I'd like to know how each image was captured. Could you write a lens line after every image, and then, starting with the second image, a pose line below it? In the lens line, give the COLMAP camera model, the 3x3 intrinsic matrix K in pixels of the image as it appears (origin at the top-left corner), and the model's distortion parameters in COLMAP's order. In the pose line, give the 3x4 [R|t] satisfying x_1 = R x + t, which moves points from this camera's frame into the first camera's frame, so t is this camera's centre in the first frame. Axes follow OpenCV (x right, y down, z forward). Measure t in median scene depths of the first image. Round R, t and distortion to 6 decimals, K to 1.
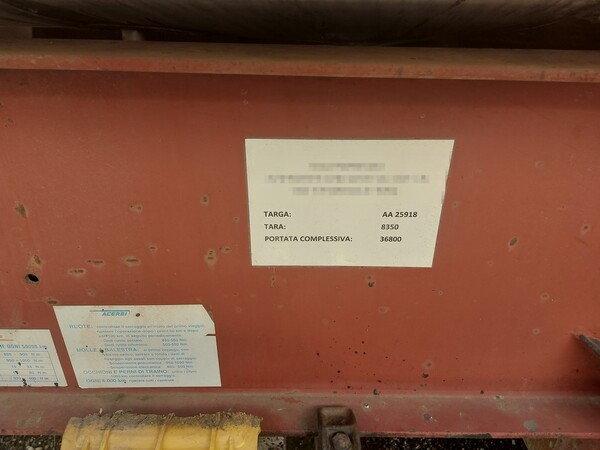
lens RADIAL K [[419.2, 0, 299.6], [0, 419.2, 223.9], [0, 0, 1]] dist [0.071300, -0.067814]
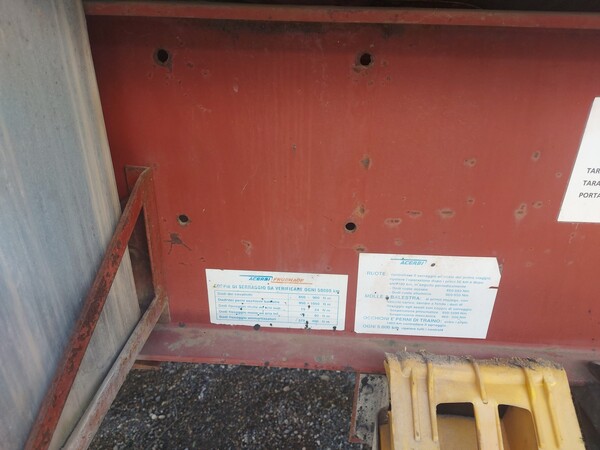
lens RADIAL K [[419.2, 0, 295.9], [0, 419.2, 223.9], [0, 0, 1]] dist [0.071300, -0.067814]
pose [[0.998449, 0.029741, -0.047071, -0.674205], [-0.029898, 0.999550, -0.002628, 0.119866], [0.046972, 0.004031, 0.998888, -0.105658]]
